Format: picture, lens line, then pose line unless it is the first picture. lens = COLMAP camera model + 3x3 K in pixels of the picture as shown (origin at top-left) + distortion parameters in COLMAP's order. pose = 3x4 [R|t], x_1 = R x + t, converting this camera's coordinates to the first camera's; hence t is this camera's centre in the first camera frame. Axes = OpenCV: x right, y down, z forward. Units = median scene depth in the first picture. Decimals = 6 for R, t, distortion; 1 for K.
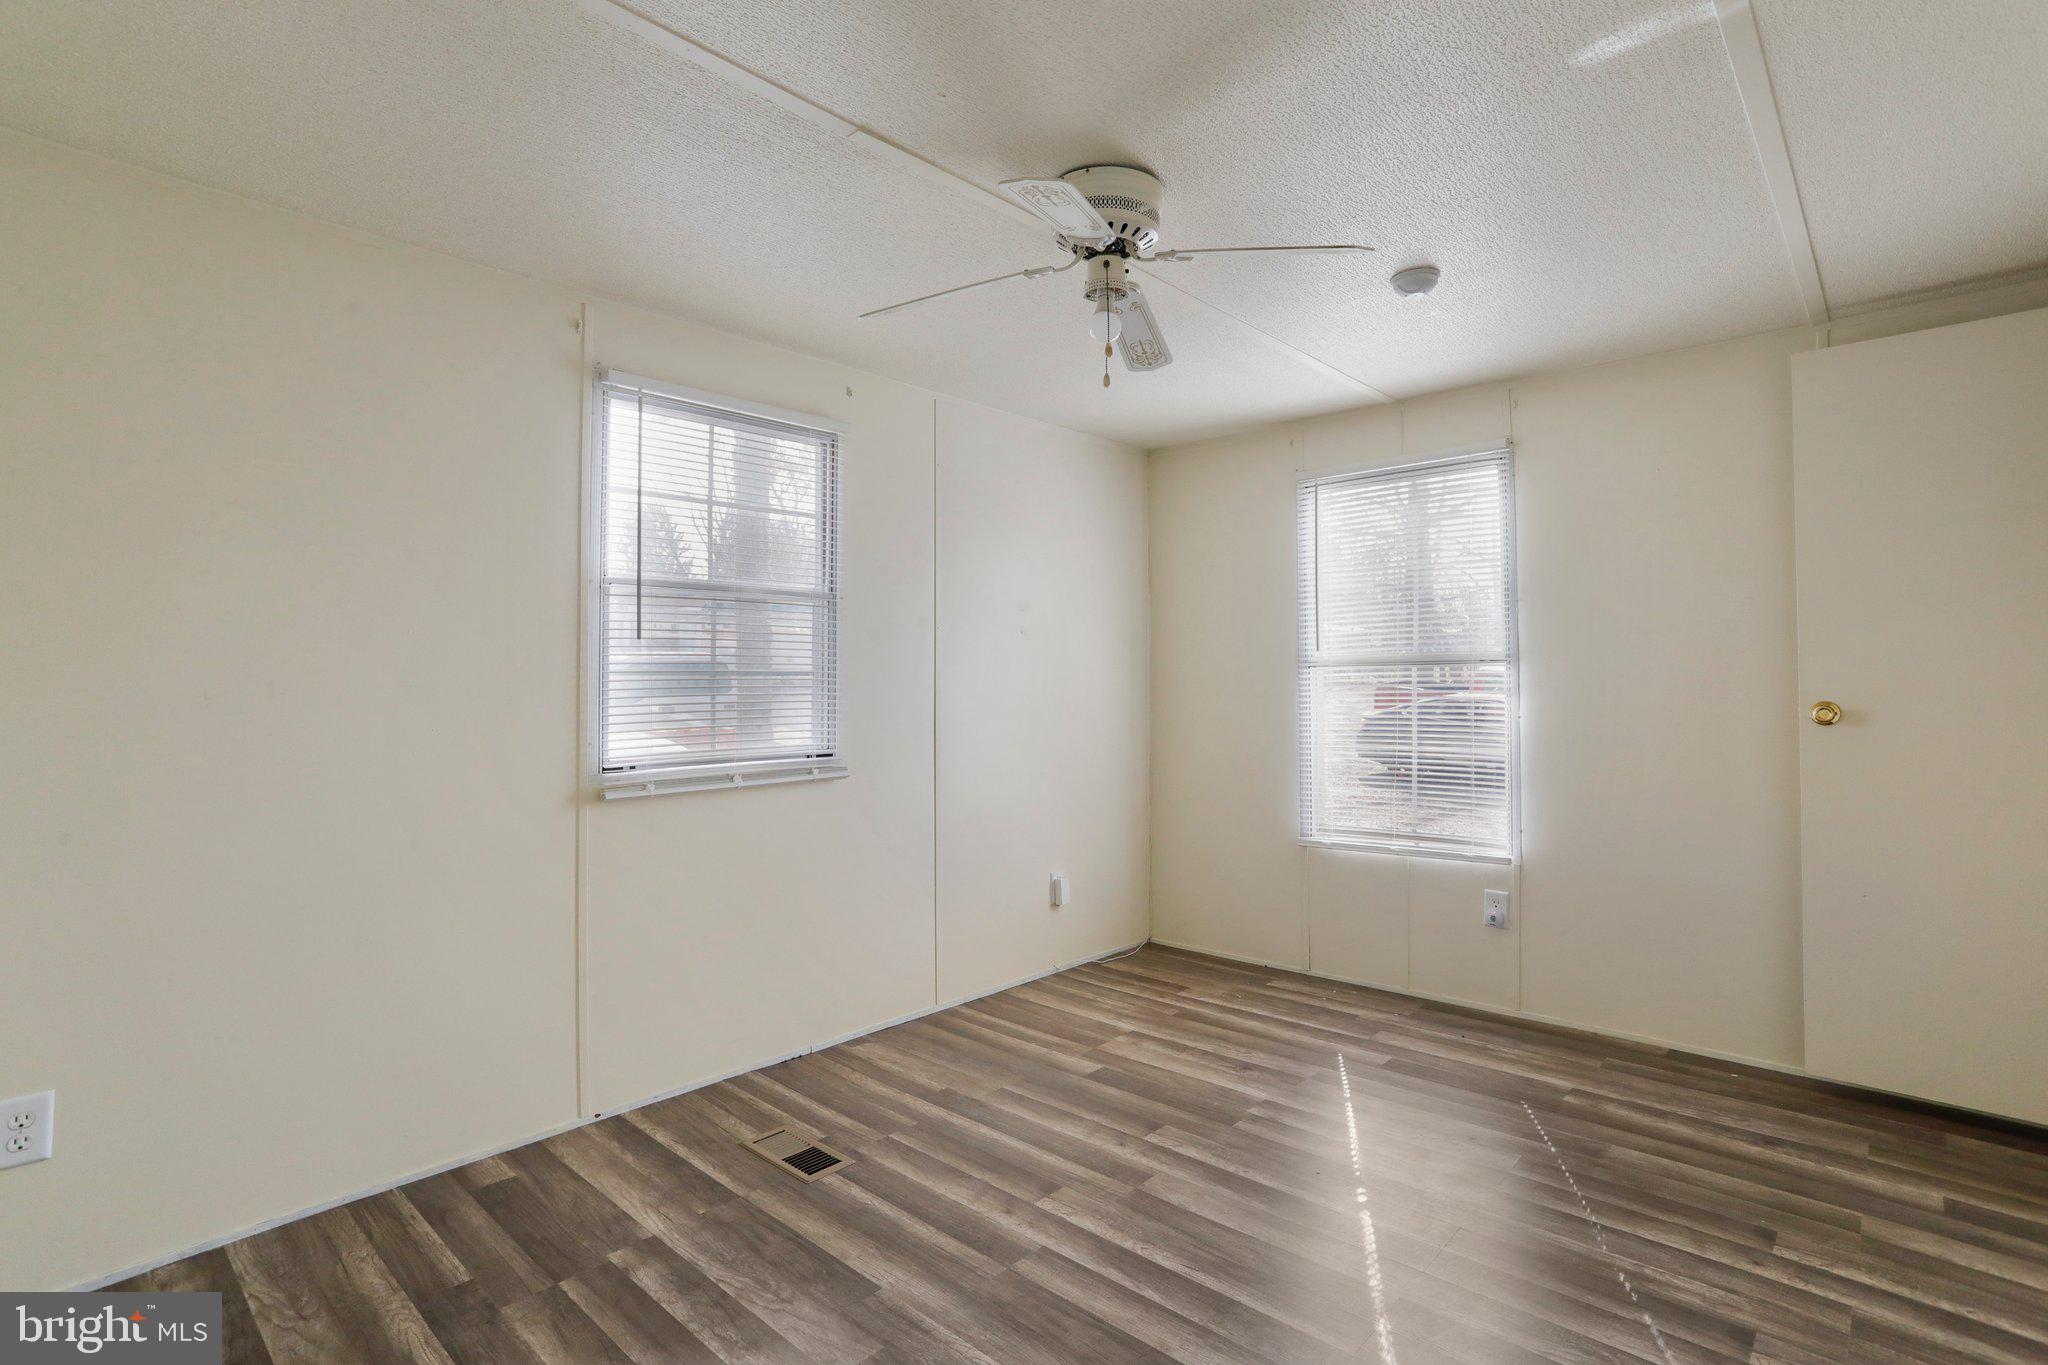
lens RADIAL K [[988.6, 0, 1033.9], [0, 988.6, 680.4], [0, 0, 1]] dist [-0.048984, 0.023027]
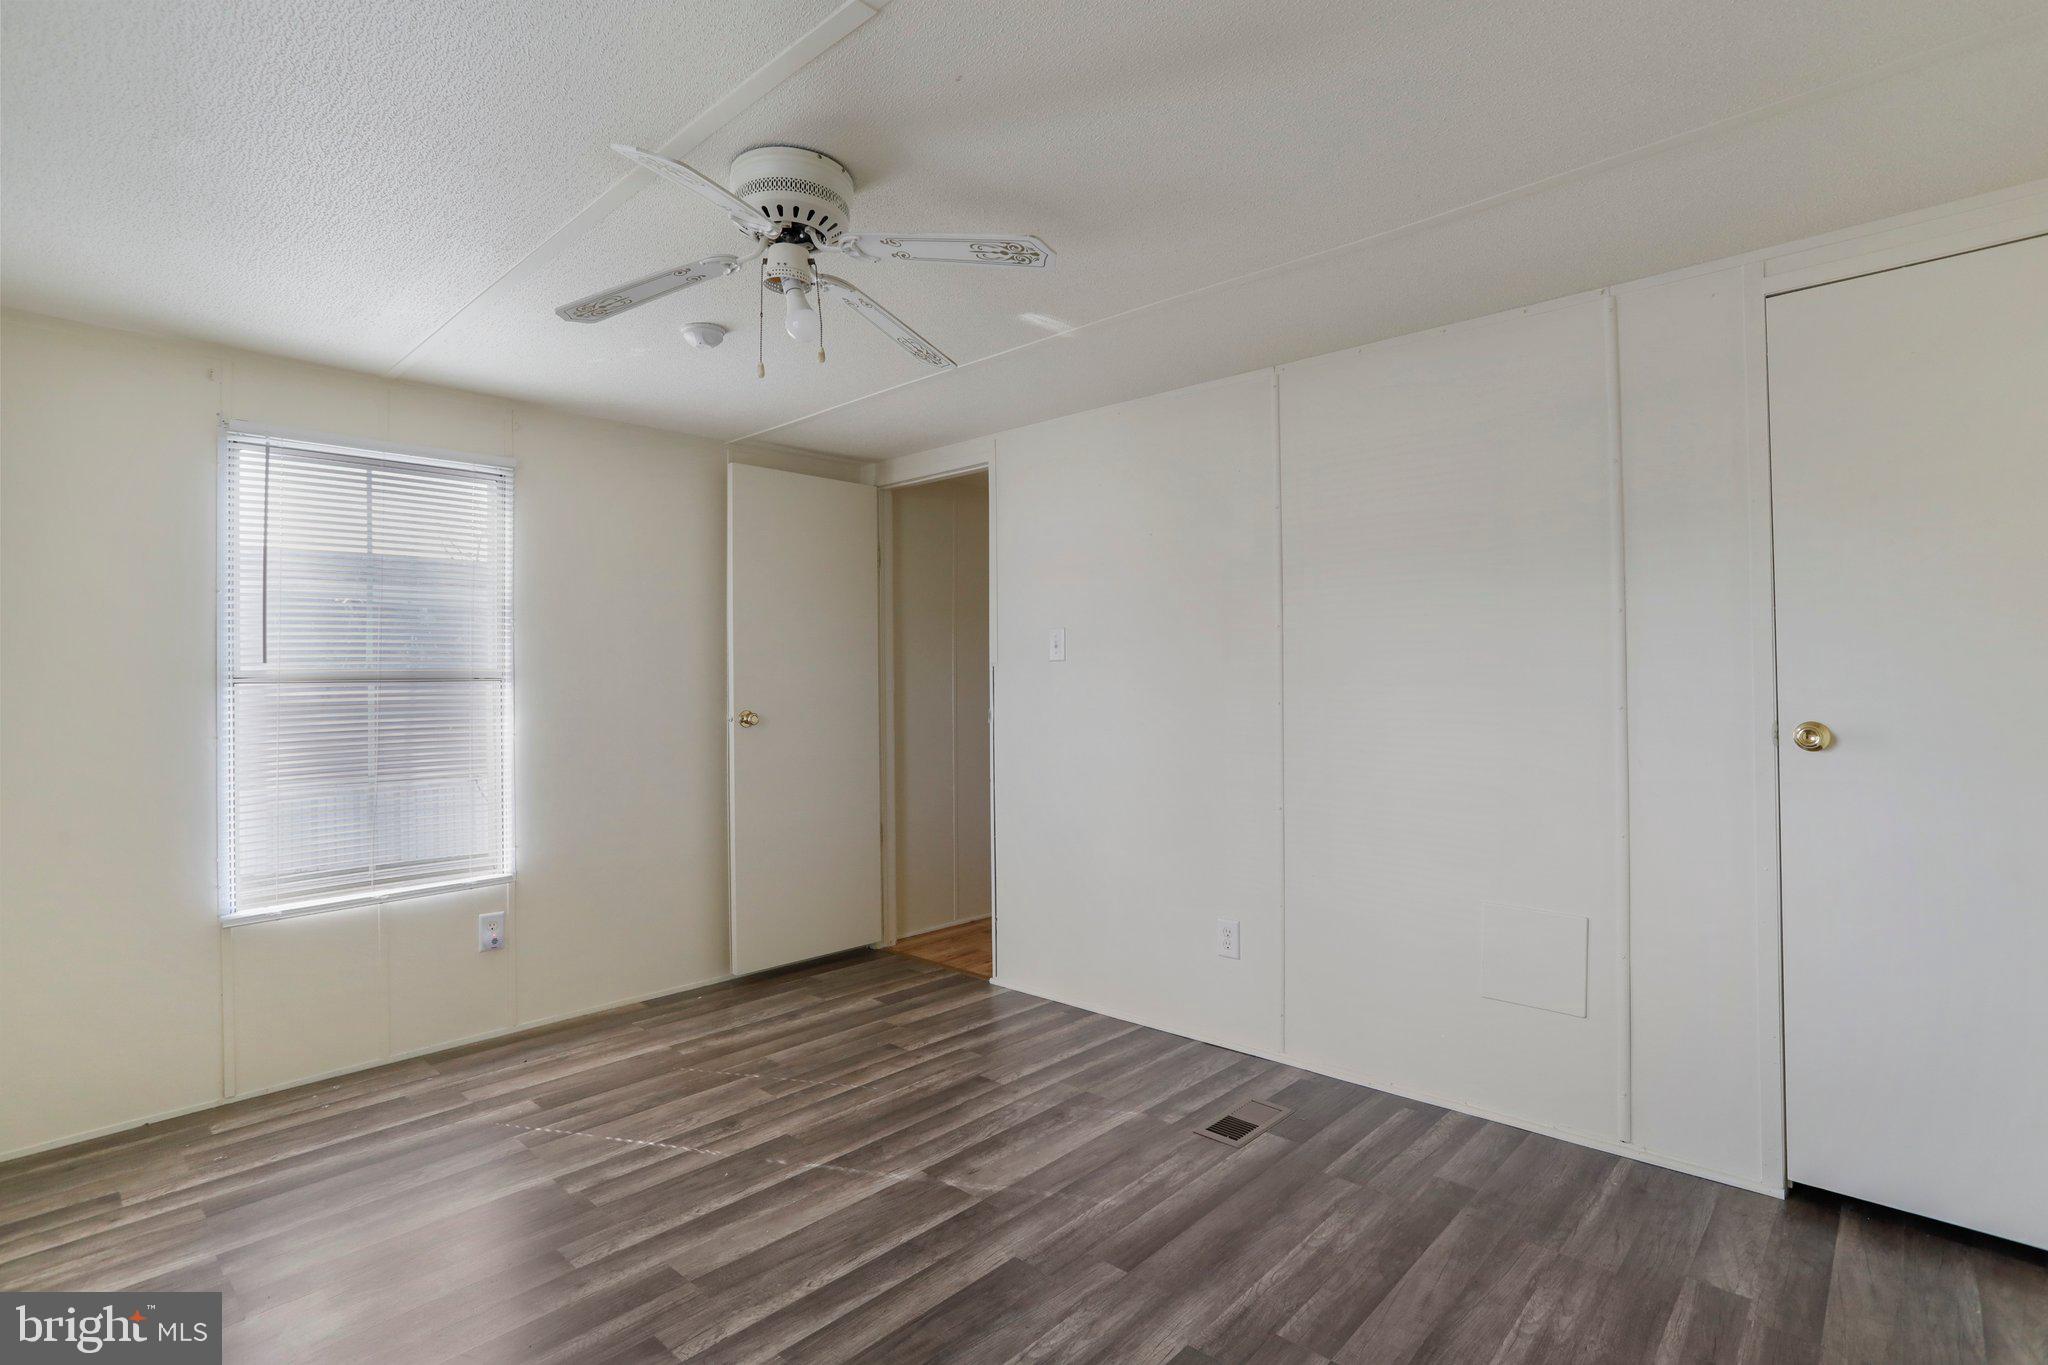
lens RADIAL K [[988.6, 0, 1019.5], [0, 988.6, 671.6], [0, 0, 1]] dist [-0.048984, 0.023027]
pose [[0.013811, 0.019074, 0.999723, -0.647183], [0.013520, 0.999723, -0.019261, -0.001130], [-0.999813, 0.013782, 0.013549, 0.582922]]
